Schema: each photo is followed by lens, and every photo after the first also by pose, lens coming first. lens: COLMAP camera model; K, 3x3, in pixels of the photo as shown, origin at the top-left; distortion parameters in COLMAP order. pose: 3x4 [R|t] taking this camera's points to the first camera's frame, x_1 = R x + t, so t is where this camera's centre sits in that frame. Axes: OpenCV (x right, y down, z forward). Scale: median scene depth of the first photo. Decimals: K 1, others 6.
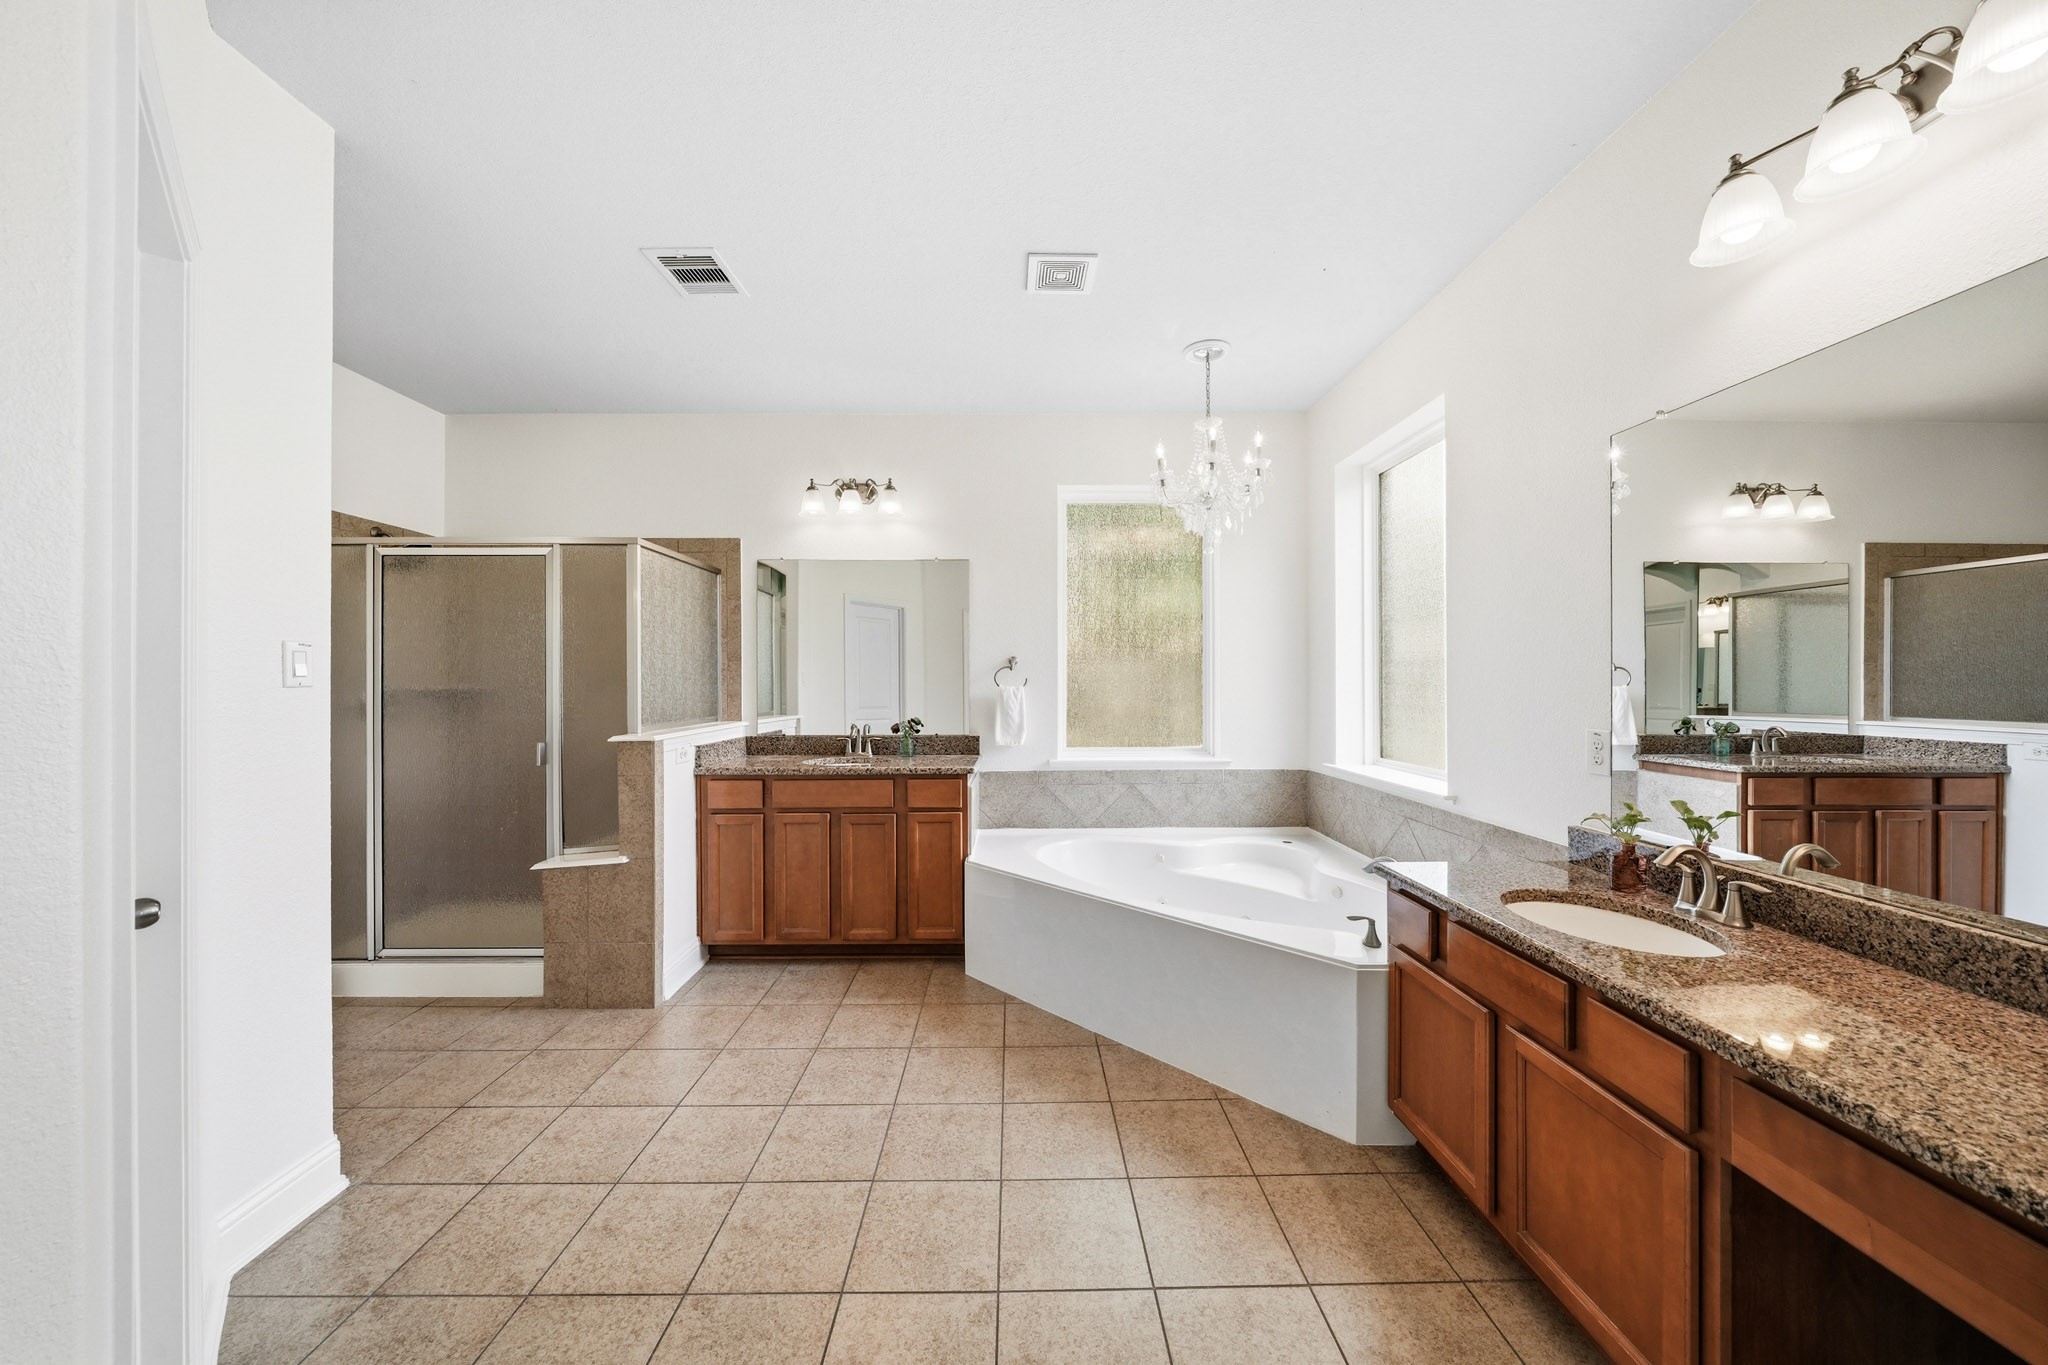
lens RADIAL K [[714.0, 0, 1021.6], [0, 714.0, 681.5], [0, 0, 1]] dist [0.000432, 0.000096]
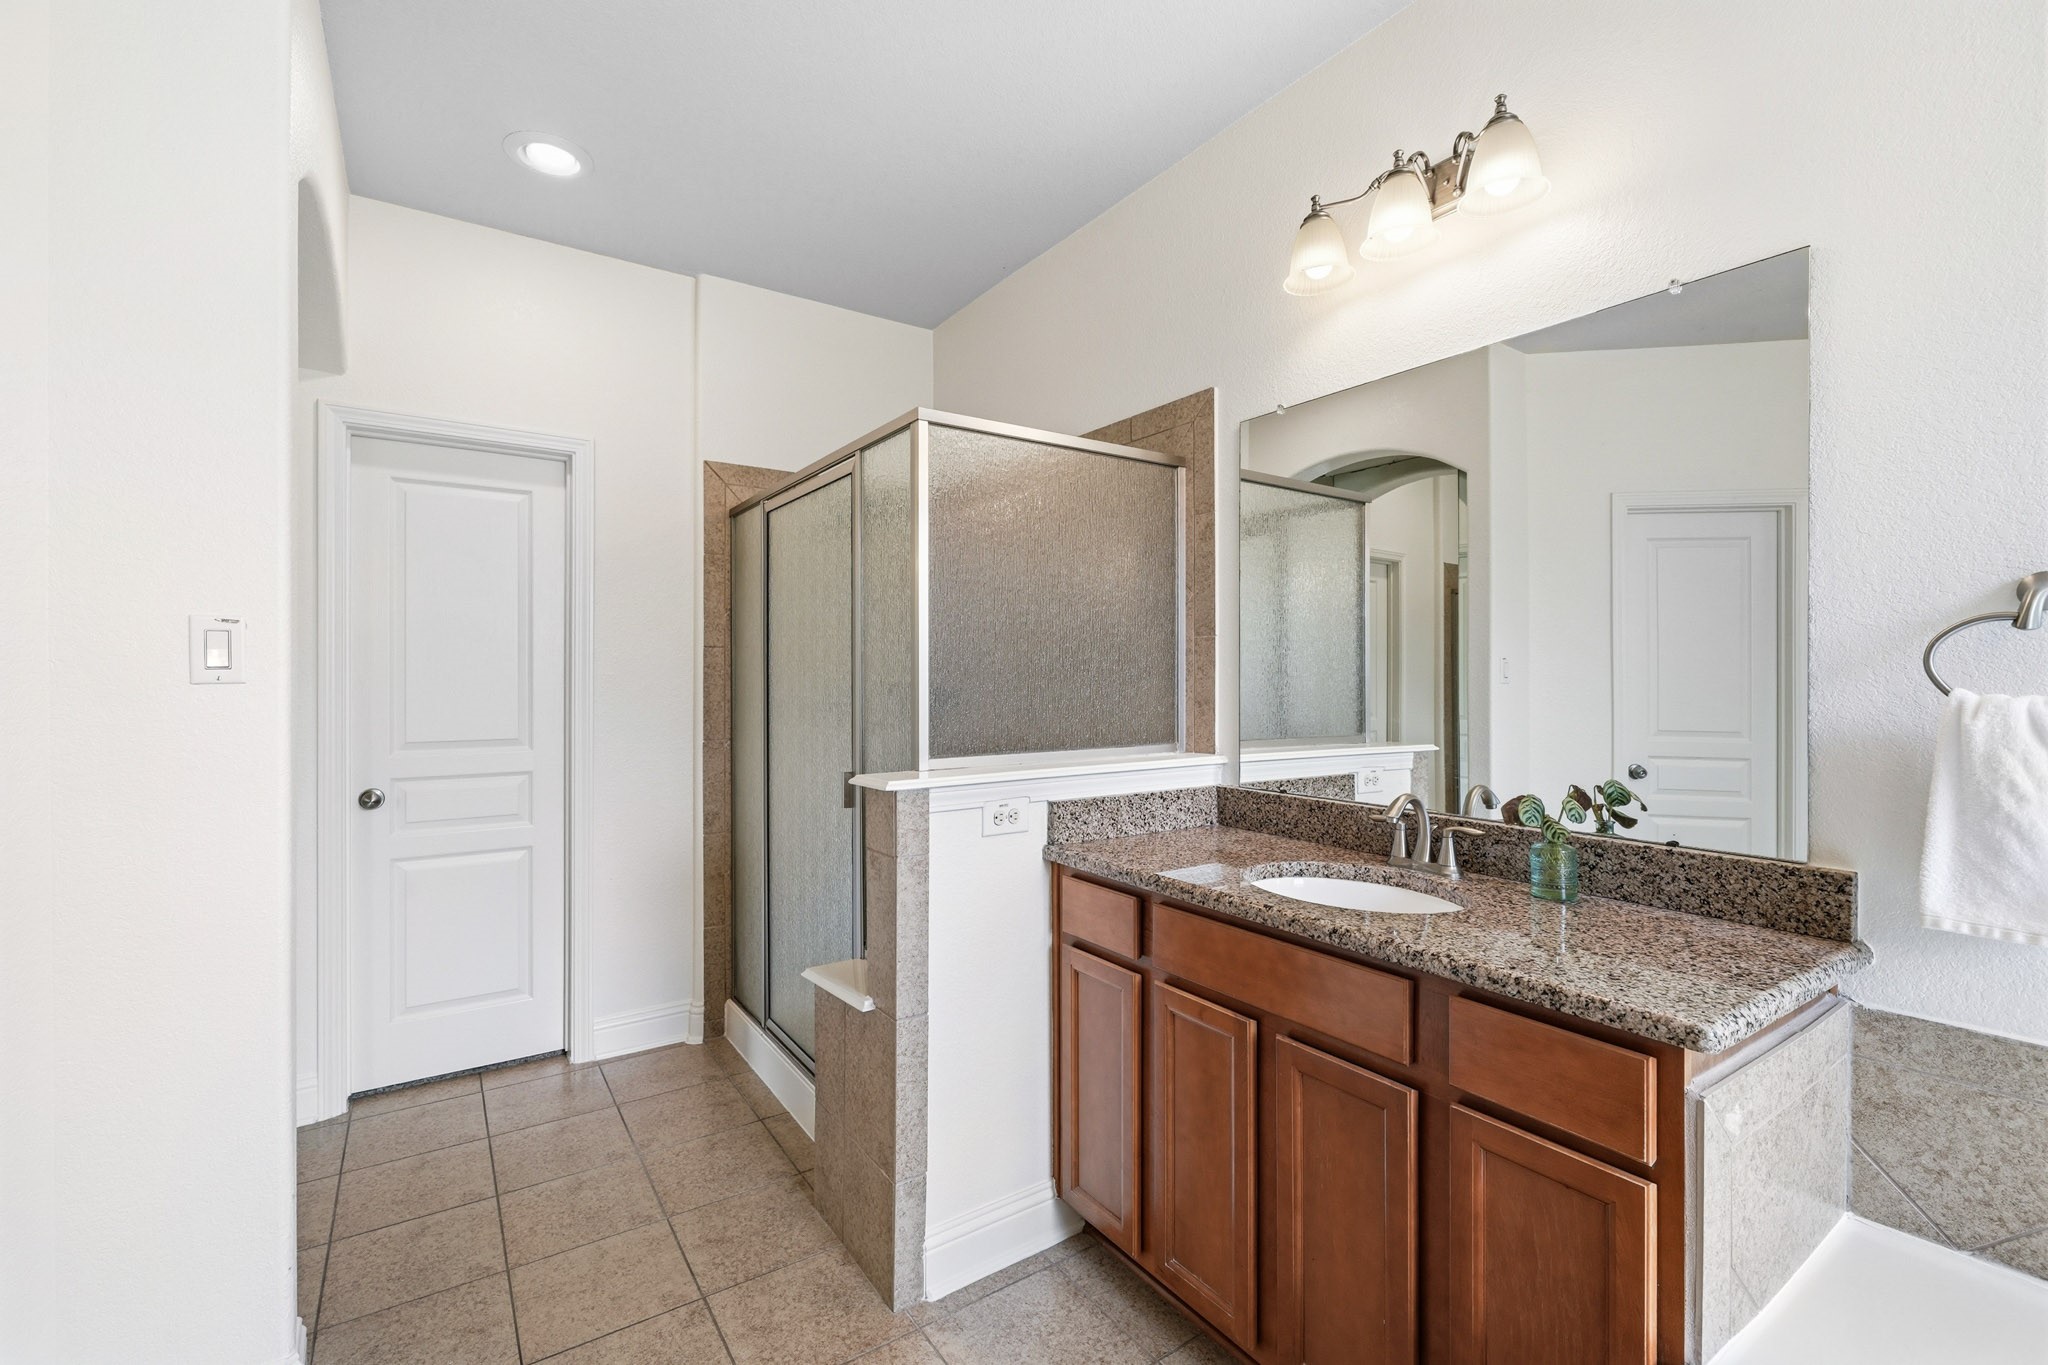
lens RADIAL K [[890.5, 0, 1017.3], [0, 890.5, 679.7], [0, 0, 1]] dist [0.000259, -0.000165]
pose [[0.547371, 0.003871, -0.836881, 0.058456], [-0.000038, 0.999989, 0.004601, 0.000716], [0.836890, -0.002487, 0.547366, 0.630231]]
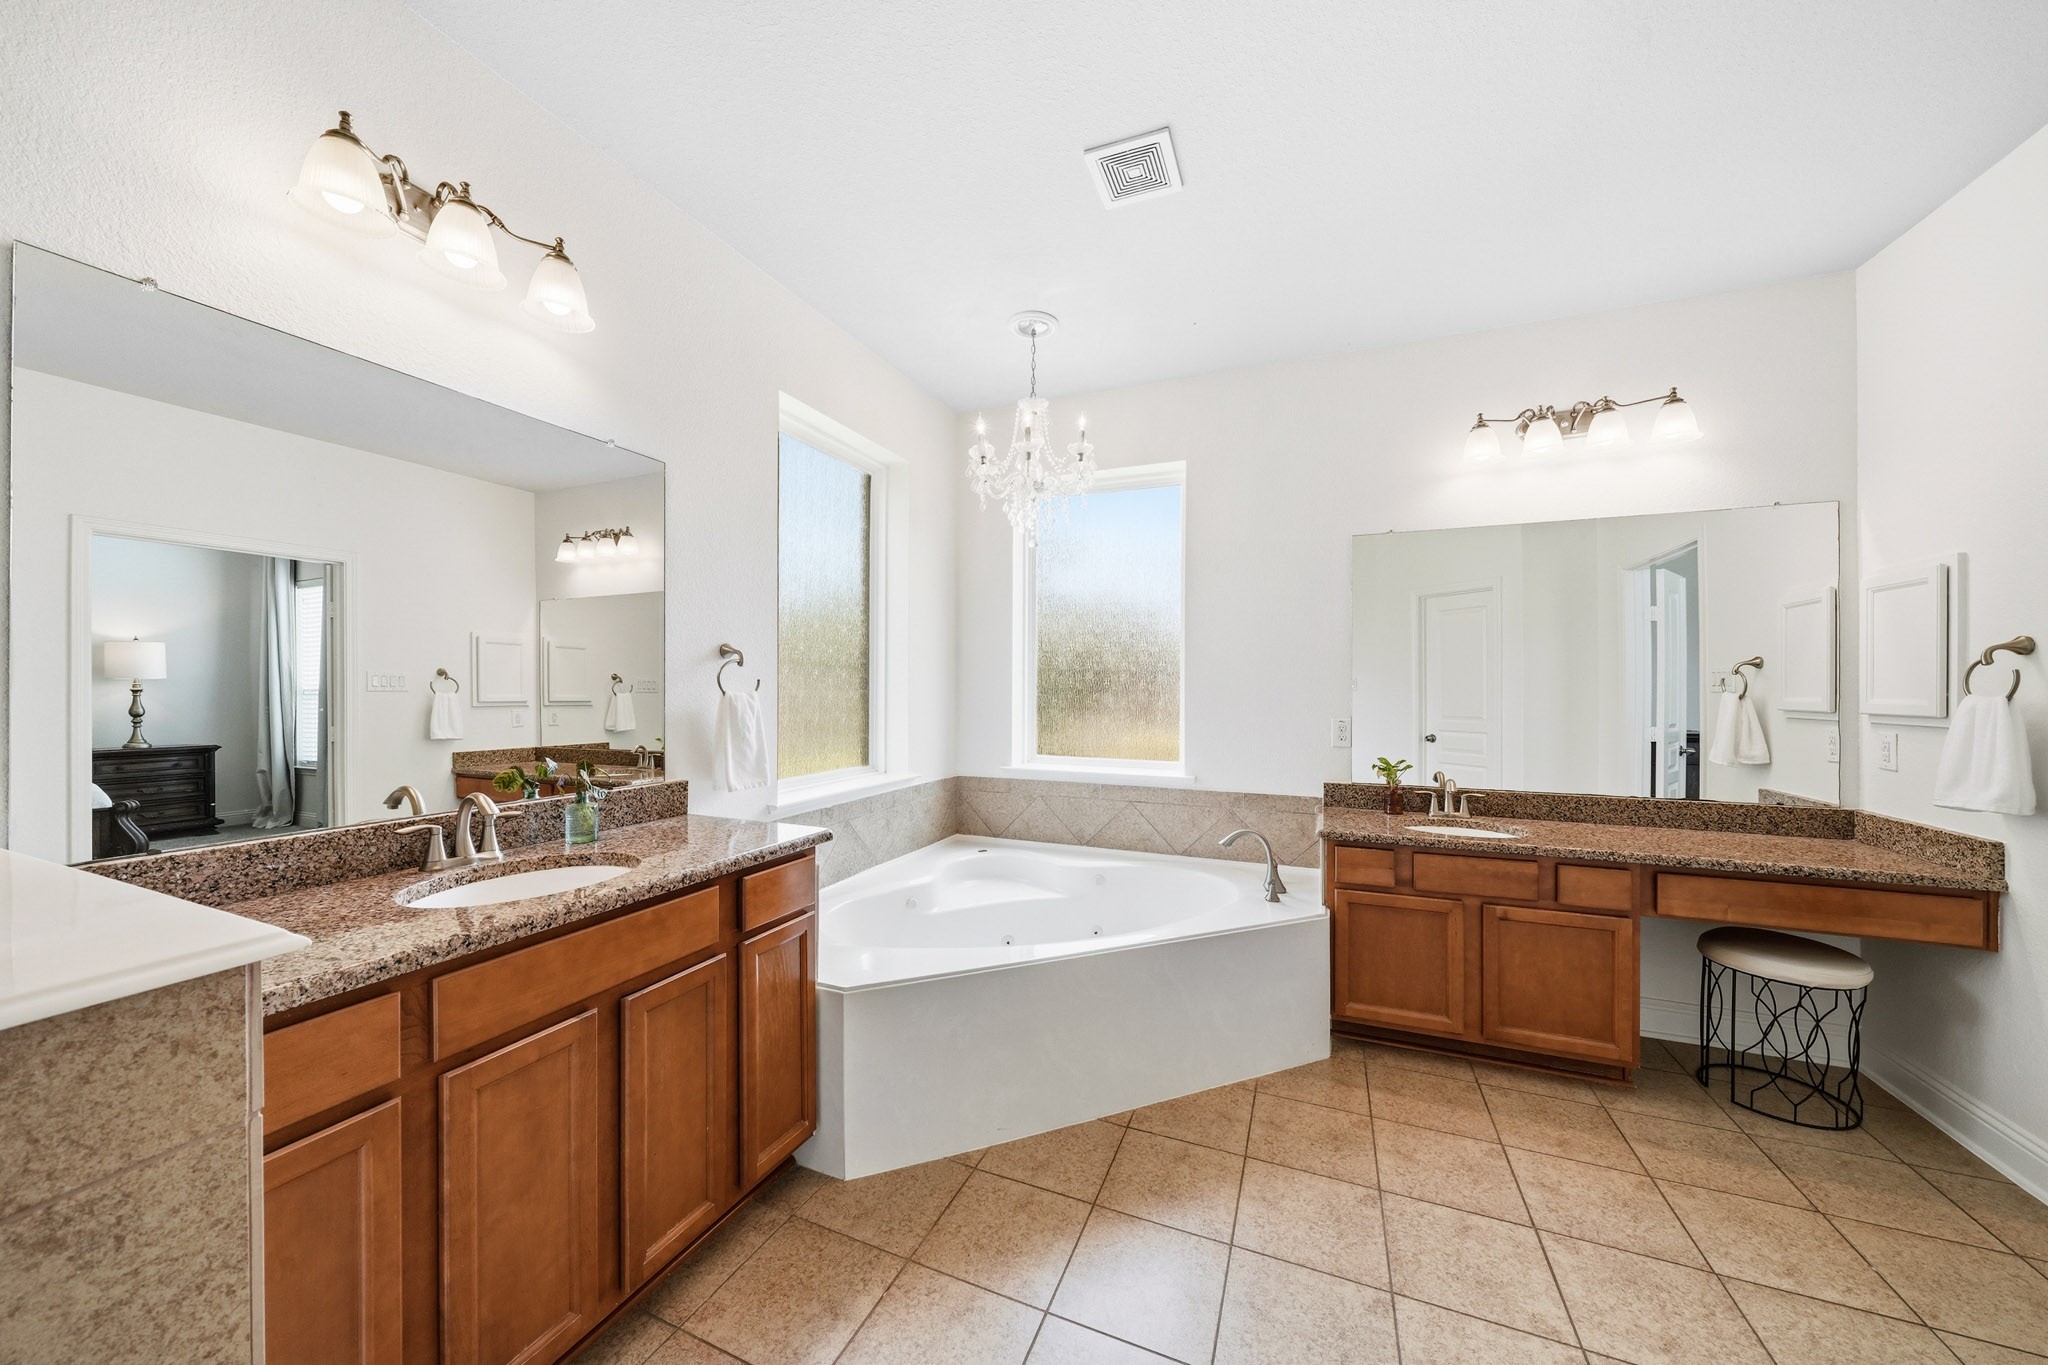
lens RADIAL K [[714.0, 0, 1033.8], [0, 714.0, 685.4], [0, 0, 1]] dist [0.000432, 0.000096]
pose [[0.382372, 0.005510, 0.923992, -0.545793], [-0.006157, 0.999975, -0.003415, 0.001977], [-0.923988, -0.004383, 0.382396, 0.612059]]
